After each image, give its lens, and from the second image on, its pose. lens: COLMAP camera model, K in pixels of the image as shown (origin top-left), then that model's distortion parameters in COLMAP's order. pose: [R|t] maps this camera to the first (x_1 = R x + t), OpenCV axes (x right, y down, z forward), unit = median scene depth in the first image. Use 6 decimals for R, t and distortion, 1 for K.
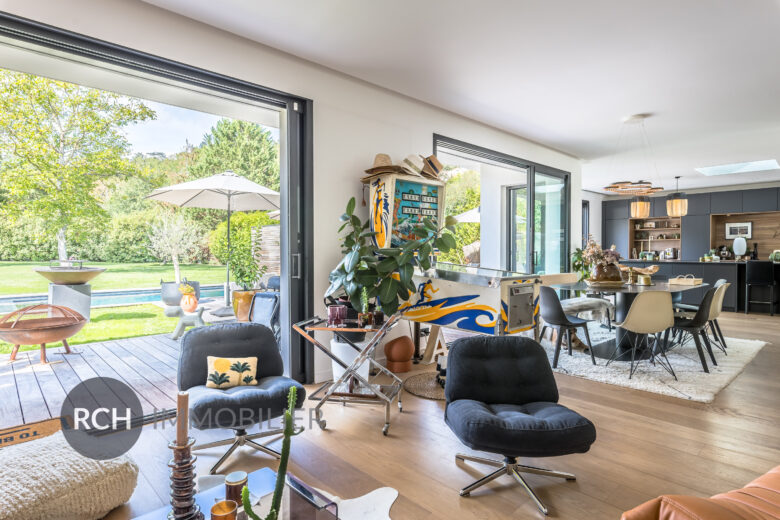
lens RADIAL K [[424.1, 0, 390.8], [0, 424.1, 259.8], [0, 0, 1]] dist [0.012416, -0.000762]
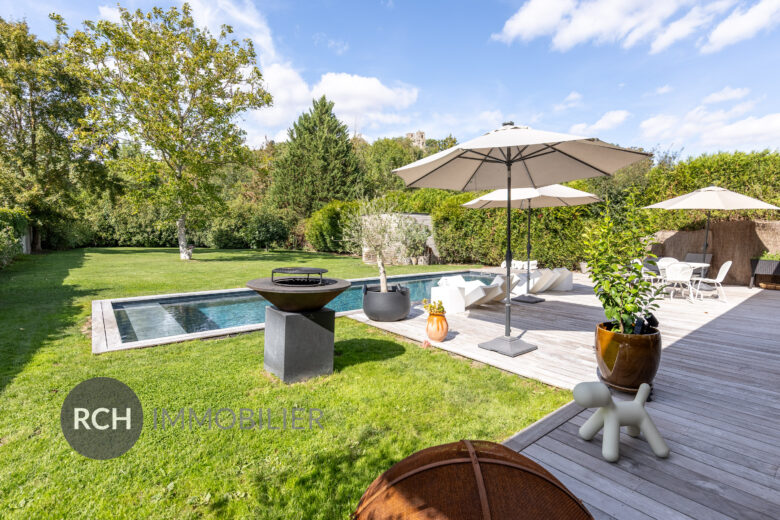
lens RADIAL K [[375.5, 0, 403.9], [0, 375.5, 249.4], [0, 0, 1]] dist [0.002435, -0.000168]
pose [[0.997538, 0.005721, -0.069894, -0.342522], [-0.004718, 0.999884, 0.014502, -0.021083], [0.069969, -0.014136, 0.997449, 0.289465]]
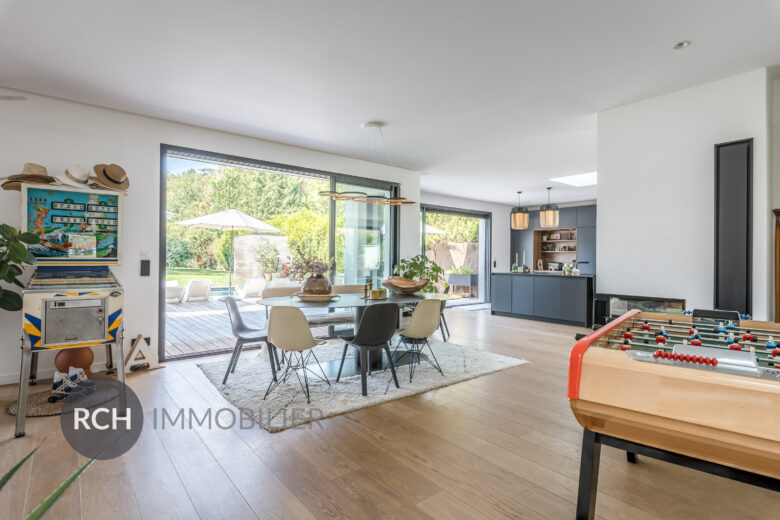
lens RADIAL K [[398.2, 0, 389.2], [0, 398.2, 257.4], [0, 0, 1]] dist [-0.001277, -0.000489]
pose [[0.997009, 0.010985, -0.076501, 0.290082], [-0.012878, 0.999622, -0.024297, -0.005111], [0.076205, 0.025210, 0.996773, 0.043866]]
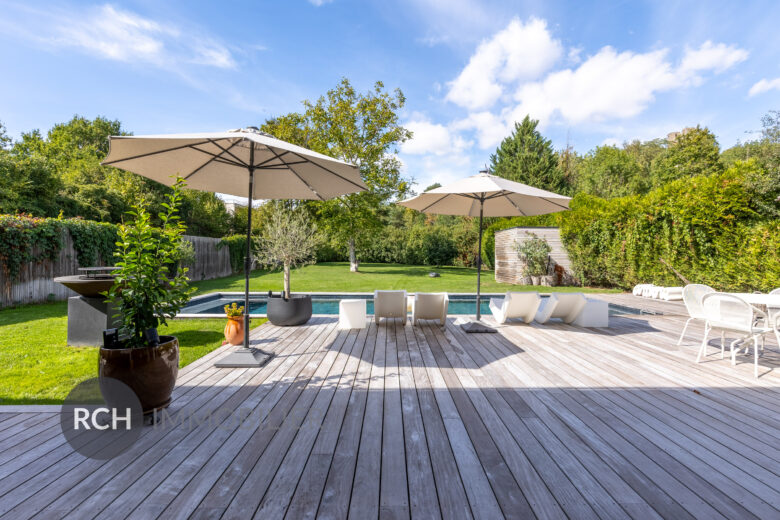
lens RADIAL K [[354.7, 0, 394.5], [0, 354.7, 255.8], [0, 0, 1]] dist [0.003958, -0.001688]
pose [[0.740416, 0.007533, -0.672107, 0.083499], [-0.021690, 0.999684, -0.012690, -0.015357], [0.671799, 0.023974, 0.740345, 0.522424]]
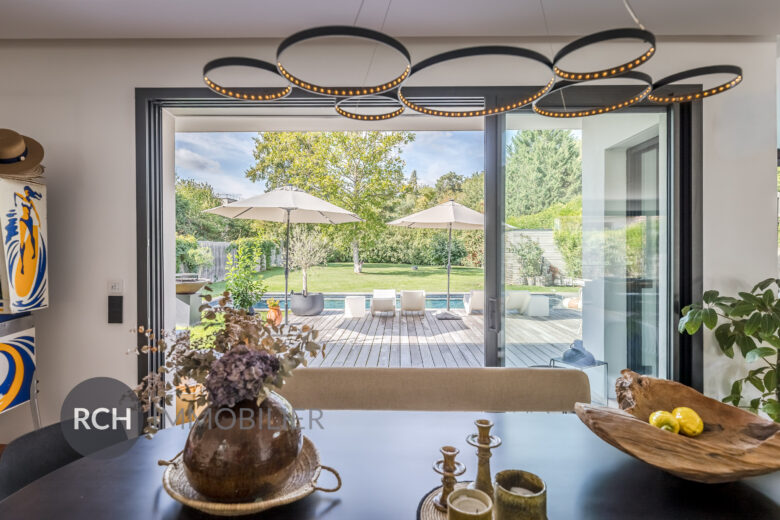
lens RADIAL K [[406.7, 0, 393.5], [0, 406.7, 252.4], [0, 0, 1]] dist [-0.001927, -0.000206]
pose [[0.720730, 0.001000, -0.693215, 0.294090], [-0.015233, 0.999780, -0.014395, -0.031519], [0.693048, 0.020935, 0.720587, 0.345876]]
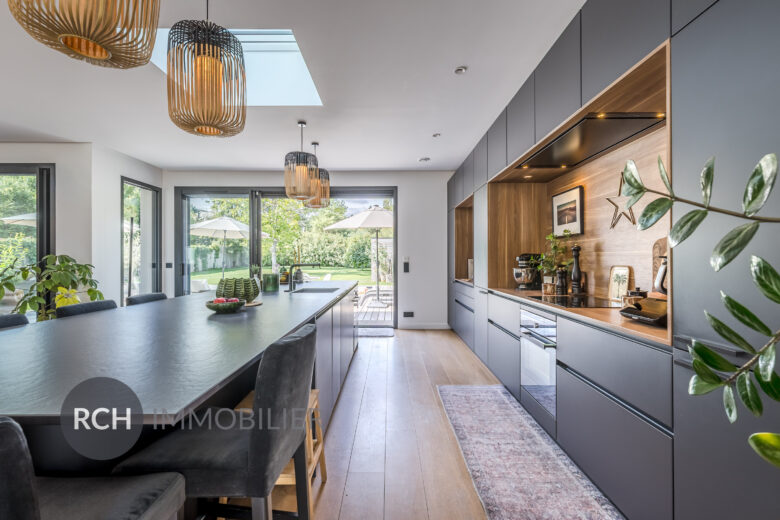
lens RADIAL K [[354.7, 0, 386.3], [0, 354.7, 261.0], [0, 0, 1]] dist [0.003958, -0.001688]
pose [[0.723279, 0.006499, -0.690525, 0.806325], [-0.019090, 0.999762, -0.010586, -0.018108], [0.690292, 0.020839, 0.723231, 0.590194]]
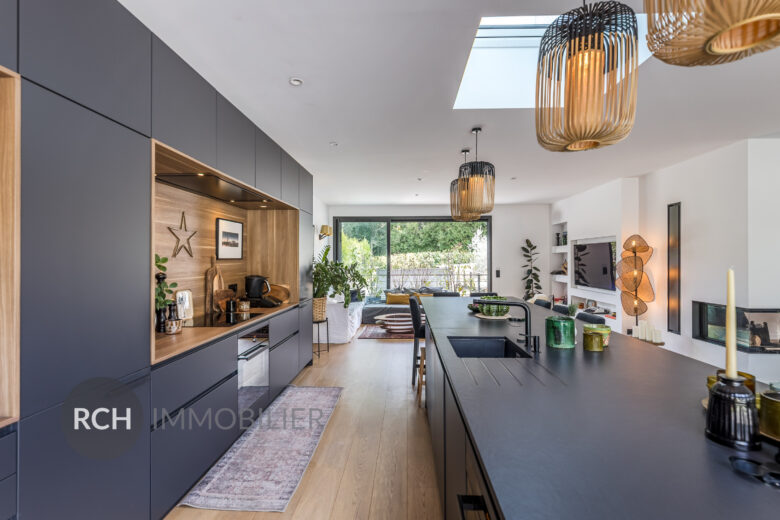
lens RADIAL K [[354.7, 0, 391.0], [0, 354.7, 258.9], [0, 0, 1]] dist [0.003958, -0.001688]
pose [[-0.693535, -0.016222, 0.720241, 0.477888], [-0.000082, 0.999748, 0.022438, -0.048222], [-0.720423, 0.015502, -0.693361, 0.909846]]
